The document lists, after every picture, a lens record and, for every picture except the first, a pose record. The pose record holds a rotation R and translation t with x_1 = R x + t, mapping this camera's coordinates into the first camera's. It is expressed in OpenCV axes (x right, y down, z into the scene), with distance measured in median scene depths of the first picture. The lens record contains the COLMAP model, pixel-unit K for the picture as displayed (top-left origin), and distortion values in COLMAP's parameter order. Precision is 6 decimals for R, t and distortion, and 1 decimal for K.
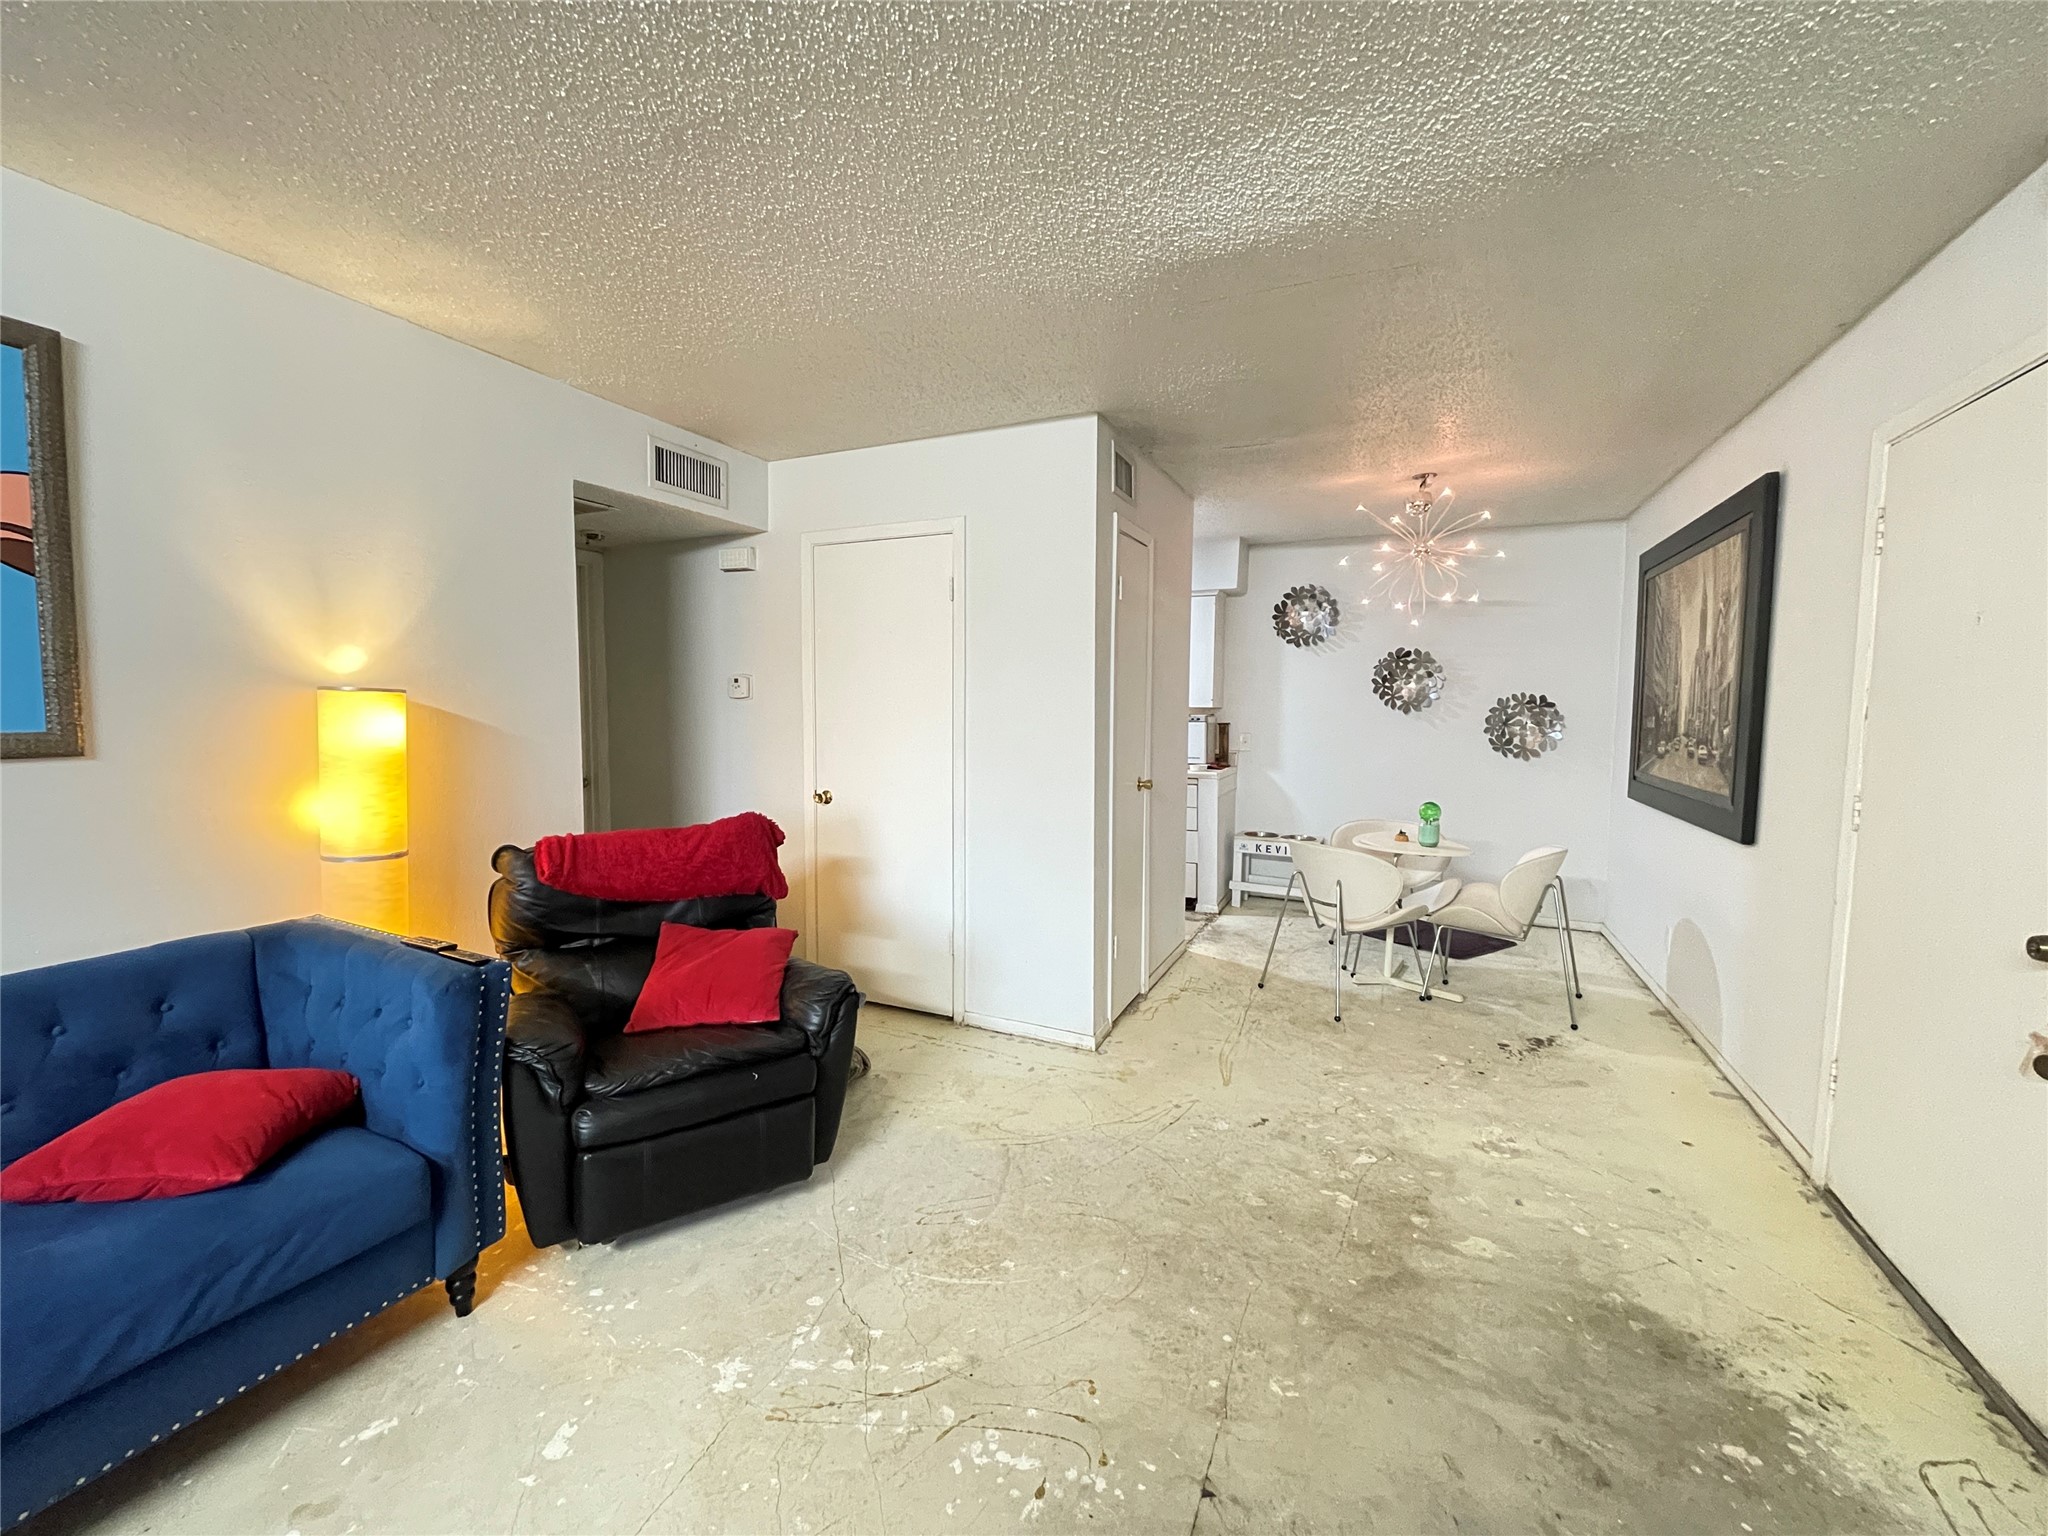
lens RADIAL K [[827.7, 0, 1022.5], [0, 827.7, 763.8], [0, 0, 1]] dist [-0.009067, 0.000014]
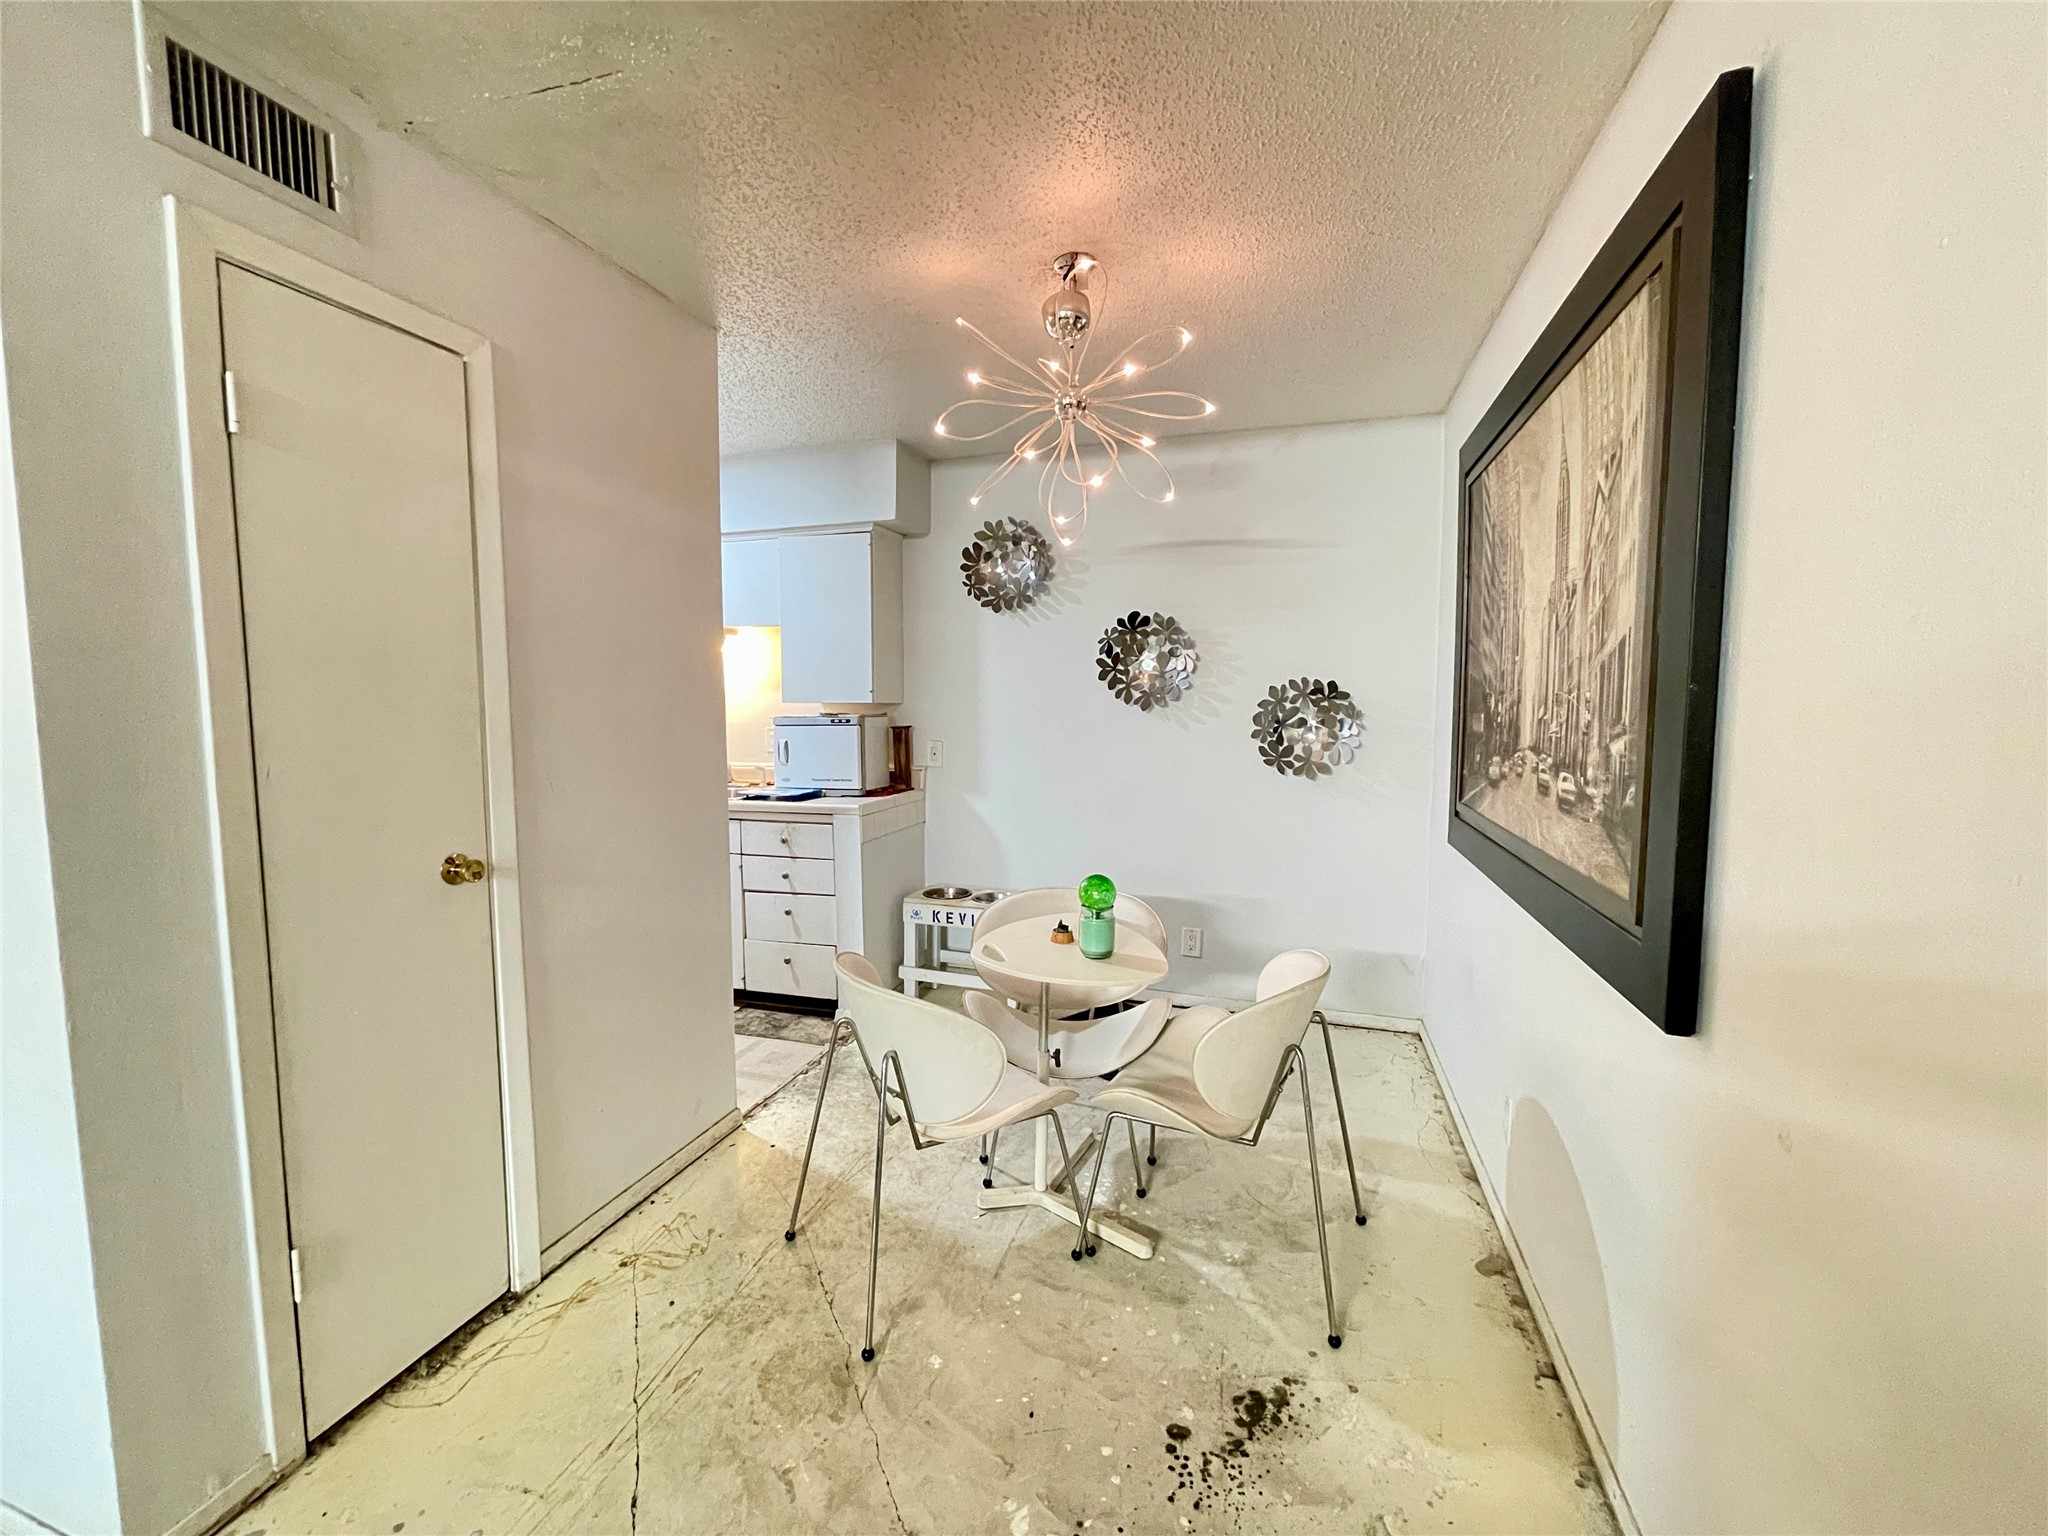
lens RADIAL K [[827.7, 0, 1022.5], [0, 827.7, 763.8], [0, 0, 1]] dist [-0.009067, 0.000014]
pose [[0.991774, -0.017076, 0.126856, 0.302382], [0.016602, 0.999851, 0.004788, -0.024281], [-0.126919, -0.002643, 0.991910, 0.377848]]
